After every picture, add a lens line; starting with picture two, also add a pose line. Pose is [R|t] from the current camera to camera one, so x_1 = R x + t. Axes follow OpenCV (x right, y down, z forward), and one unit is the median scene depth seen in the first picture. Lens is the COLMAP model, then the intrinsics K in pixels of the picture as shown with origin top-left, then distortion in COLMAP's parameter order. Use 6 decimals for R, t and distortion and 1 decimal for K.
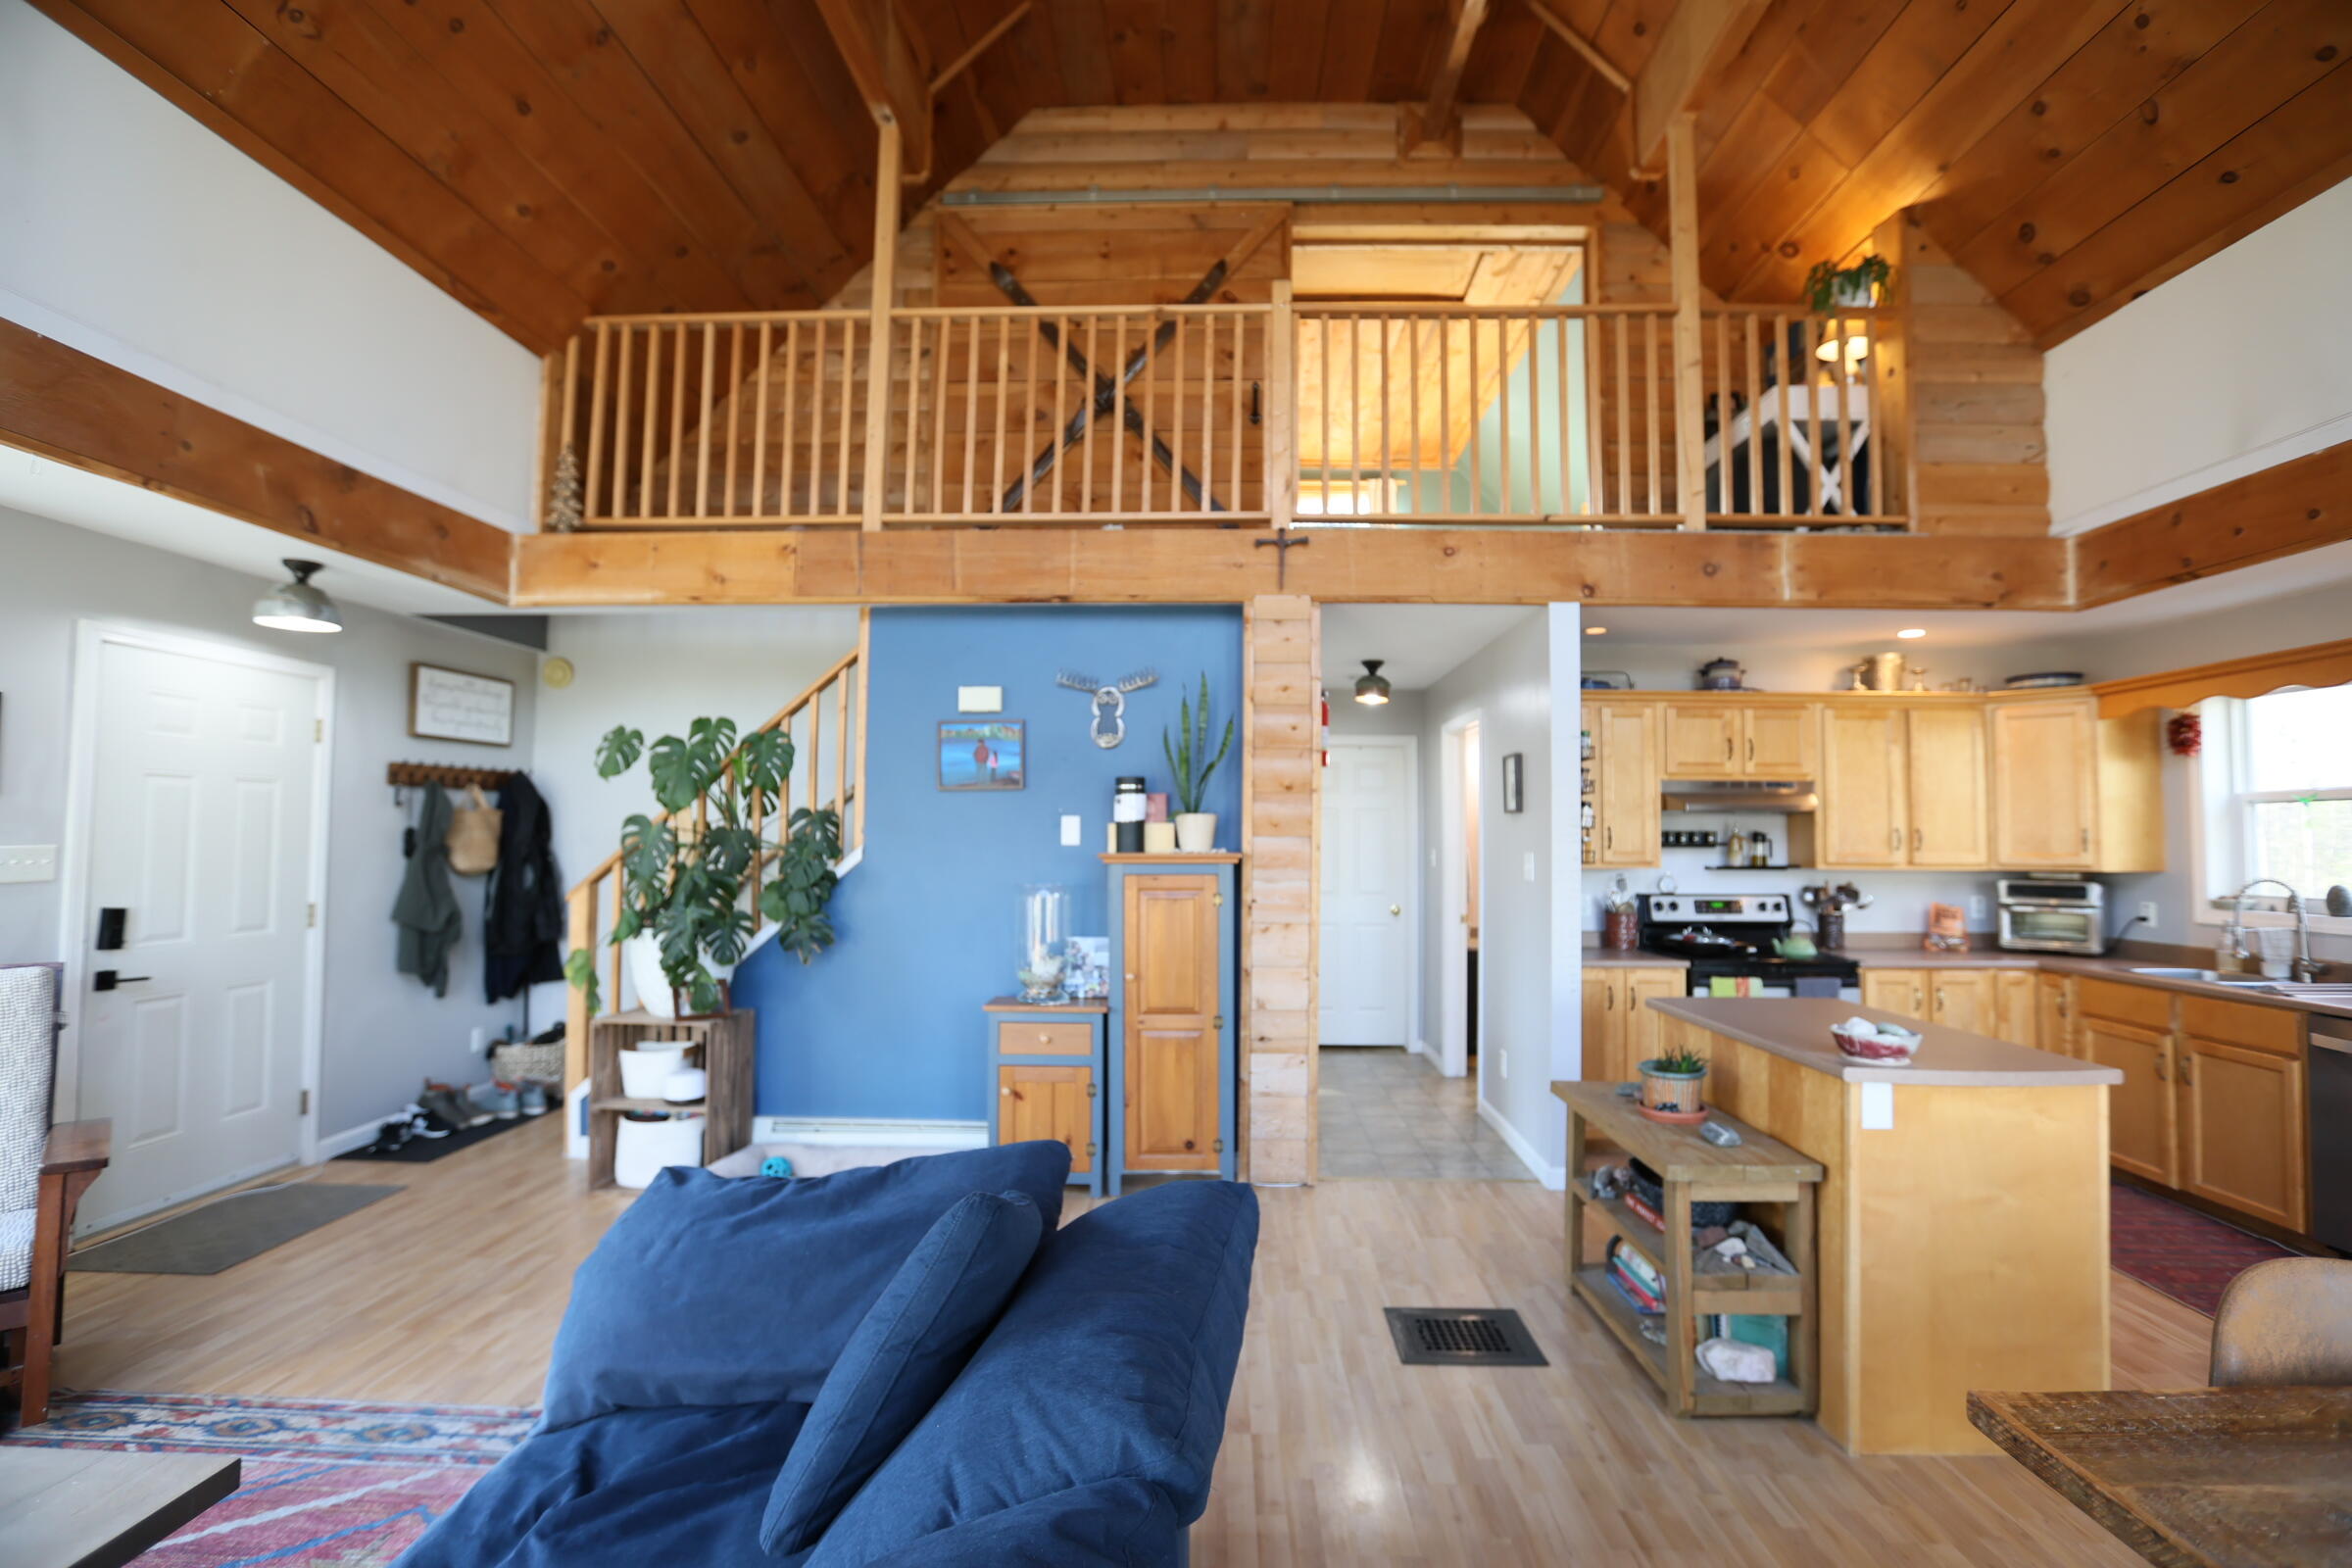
lens RADIAL K [[1075.0, 0, 1181.7], [0, 1075.0, 777.2], [0, 0, 1]] dist [-0.039570, 0.010604]
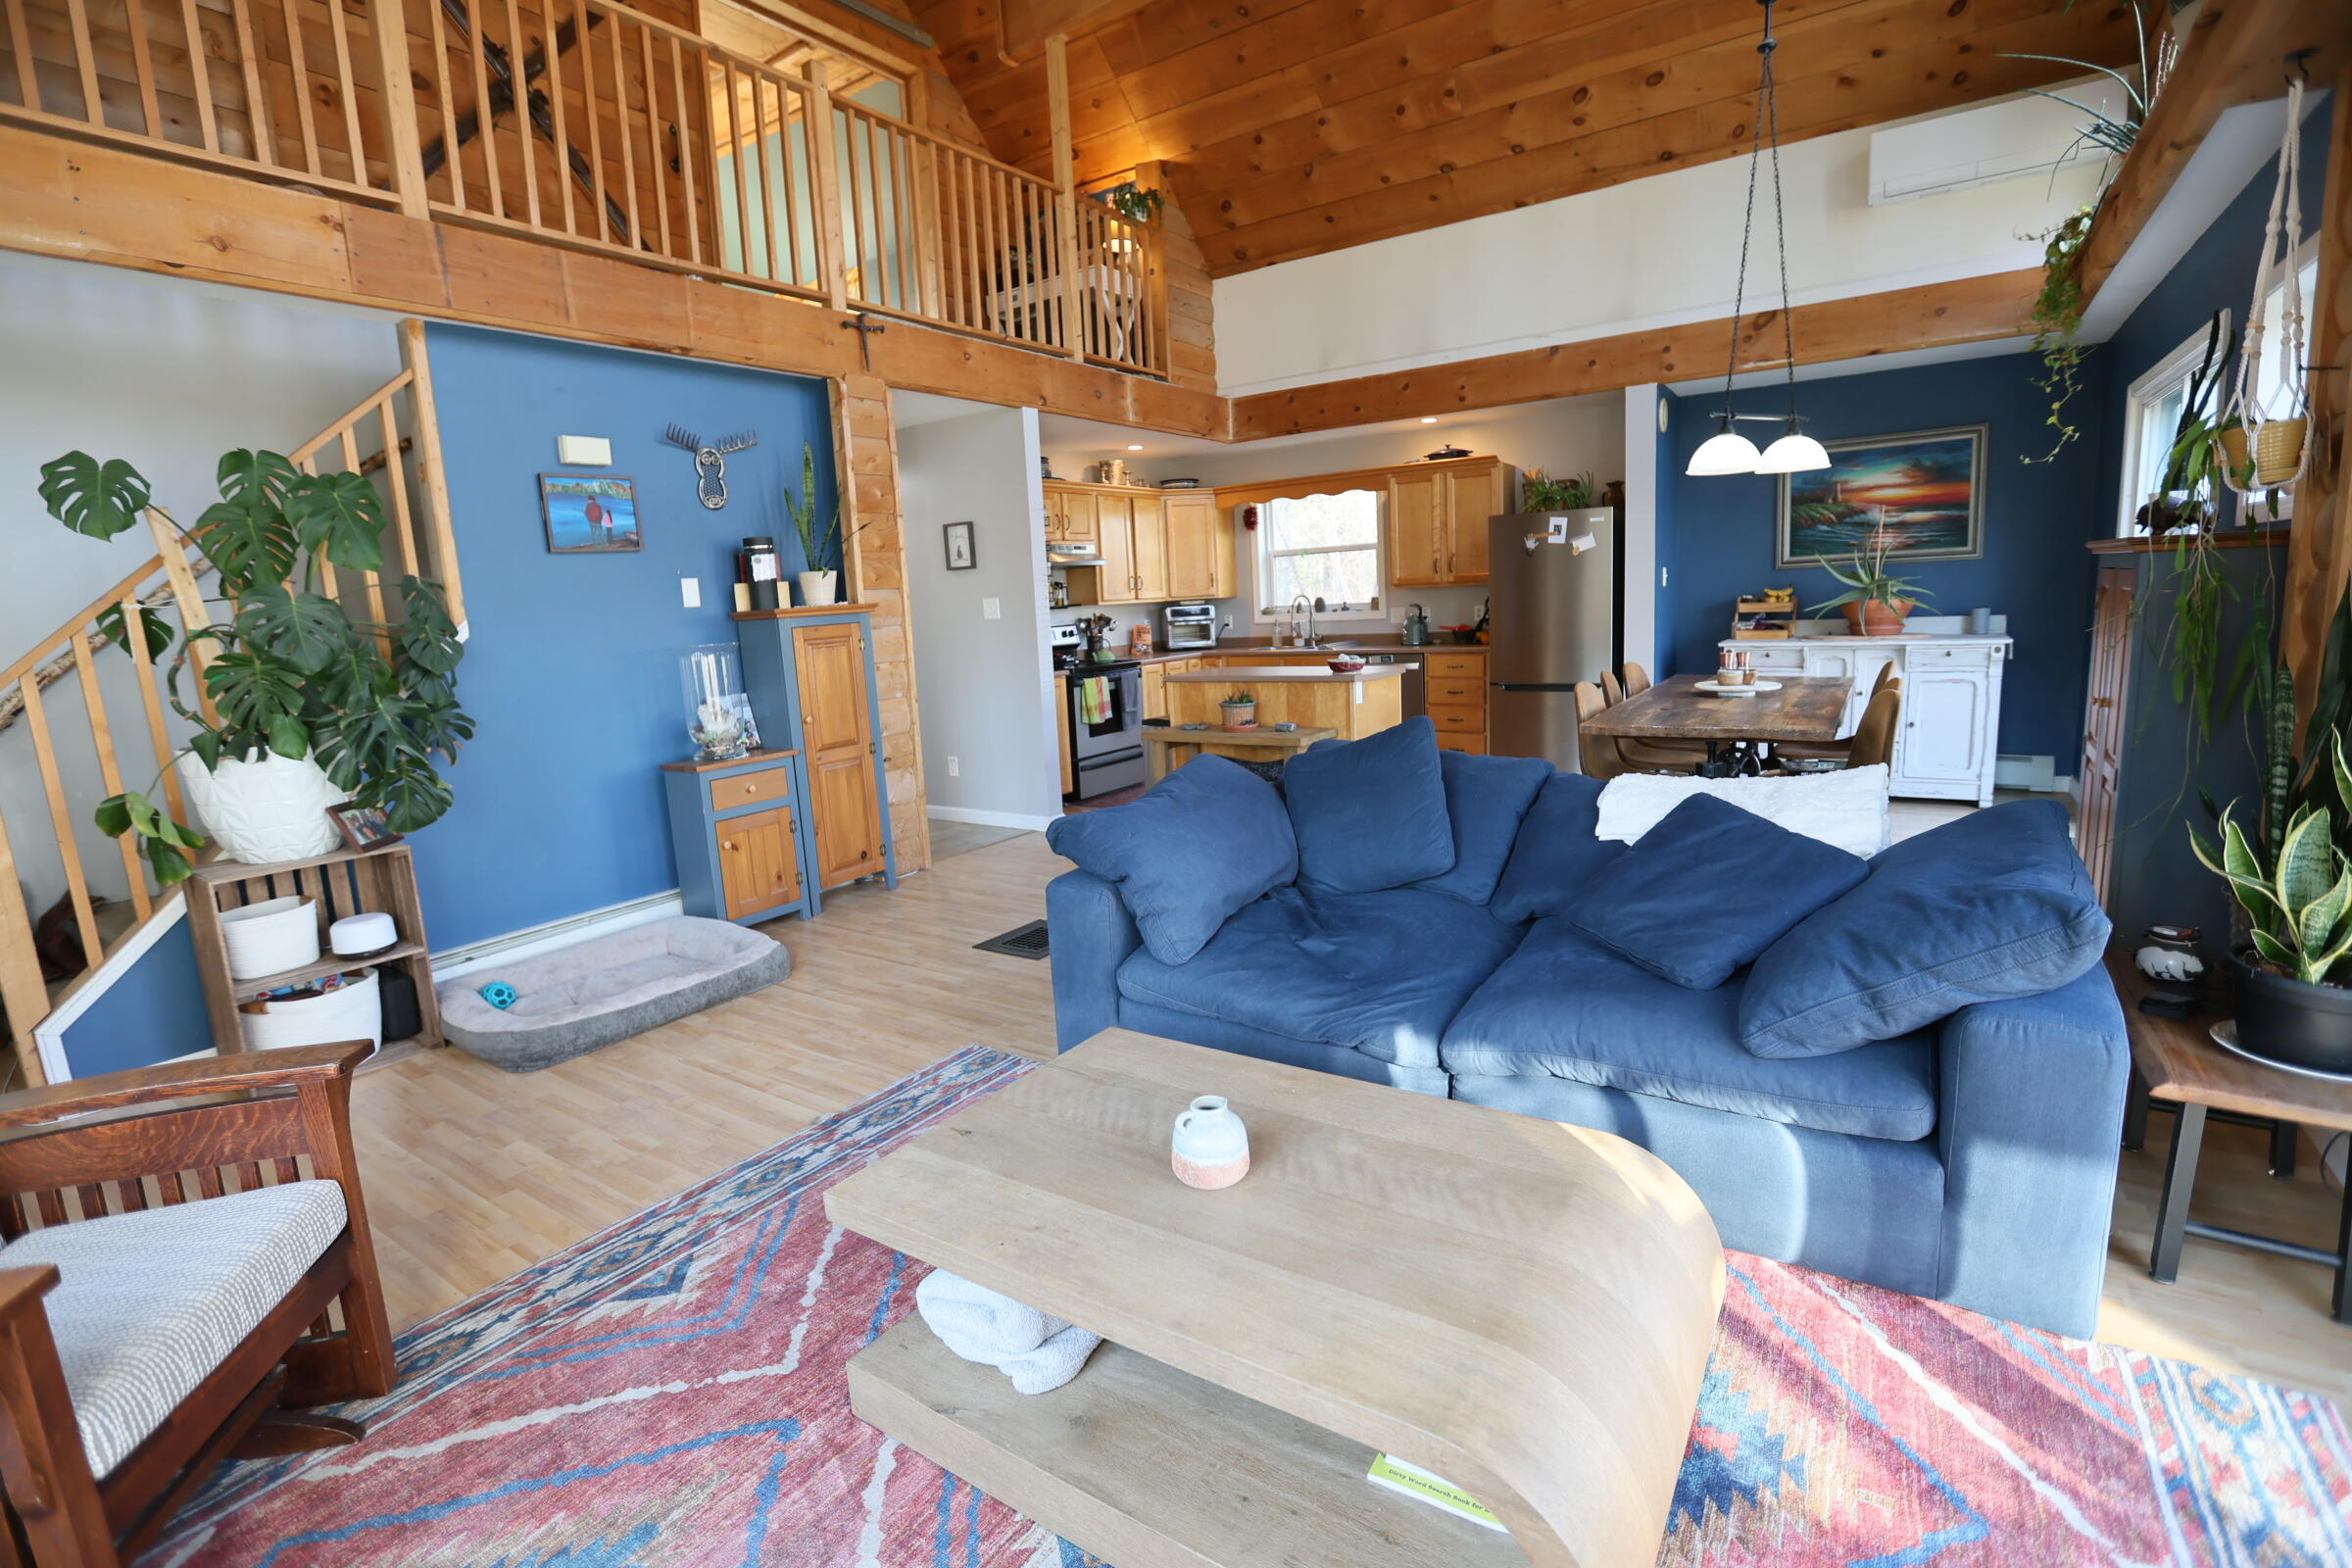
lens RADIAL K [[1075.0, 0, 1187.5], [0, 1075.0, 770.6], [0, 0, 1]] dist [-0.039570, 0.010604]
pose [[0.531902, -0.170746, 0.829413, -0.718932], [0.008345, 0.980470, 0.196492, 0.020965], [-0.846765, -0.097593, 0.522939, 0.080930]]
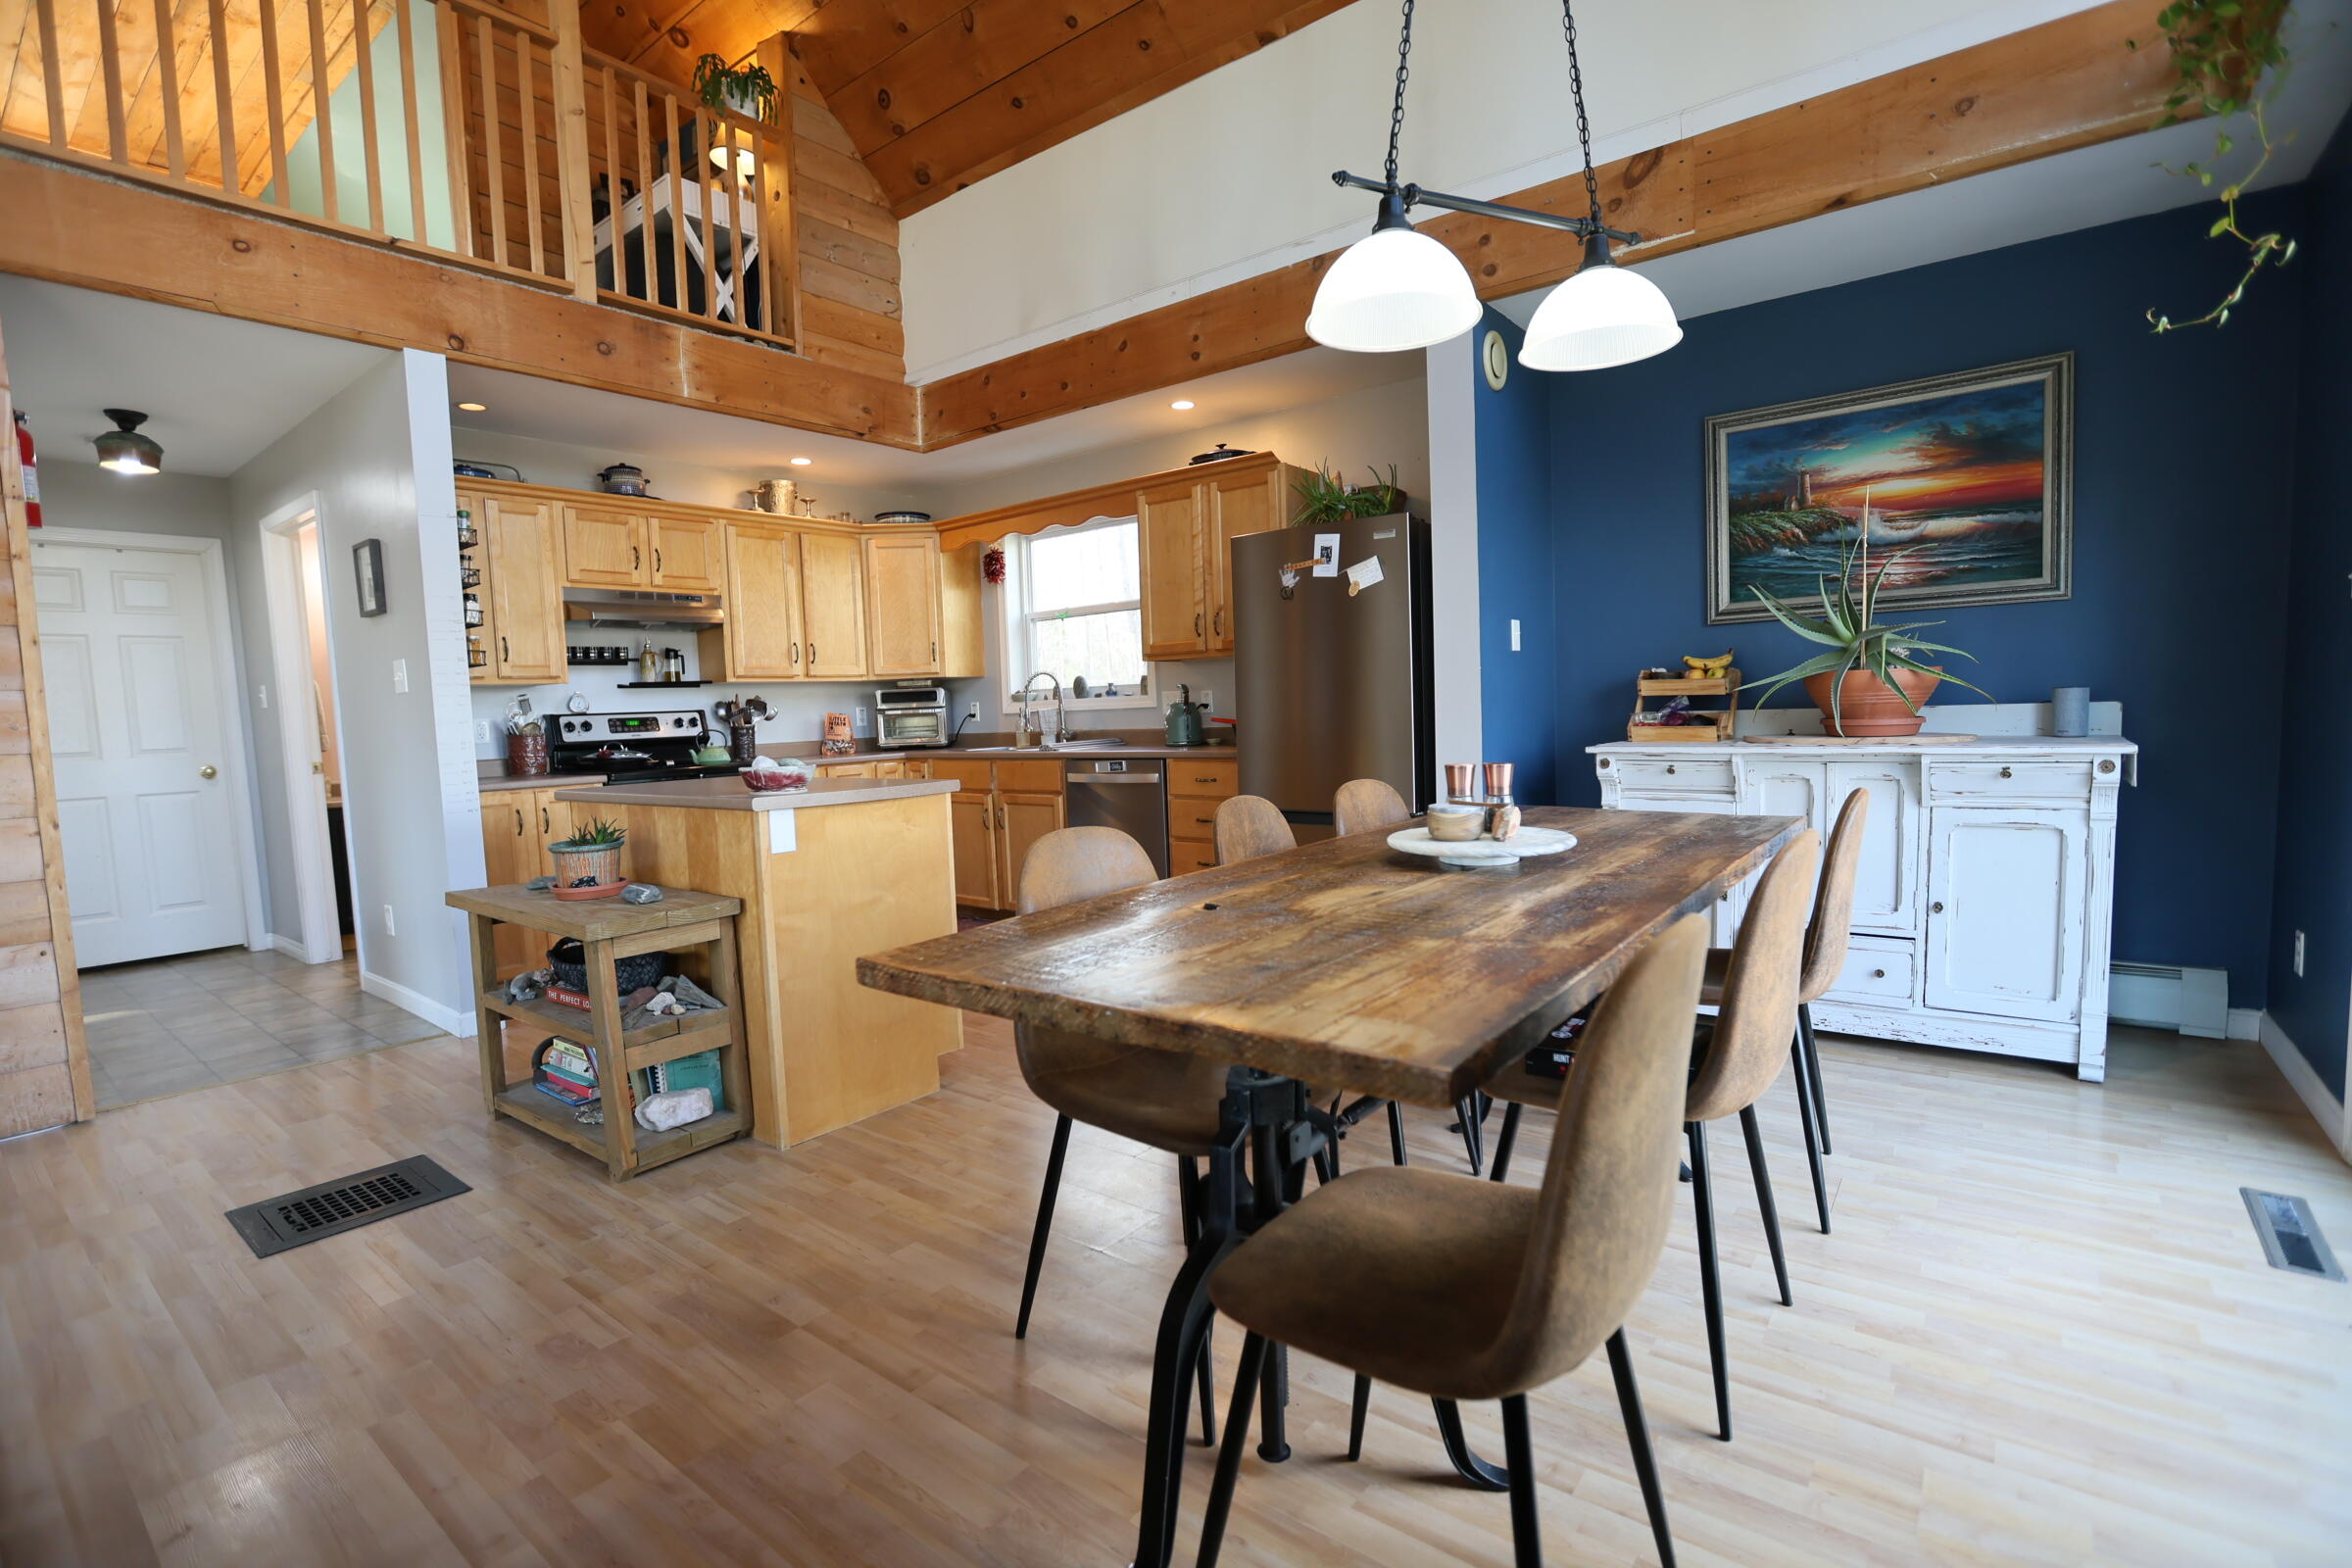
lens RADIAL K [[1075.0, 0, 1200.0], [0, 1075.0, 796.0], [0, 0, 1]] dist [-0.039570, 0.010604]
pose [[0.581813, -0.099724, 0.807186, 0.015089], [-0.003108, 0.992175, 0.124819, 0.074094], [-0.813317, -0.075130, 0.576950, 0.013529]]
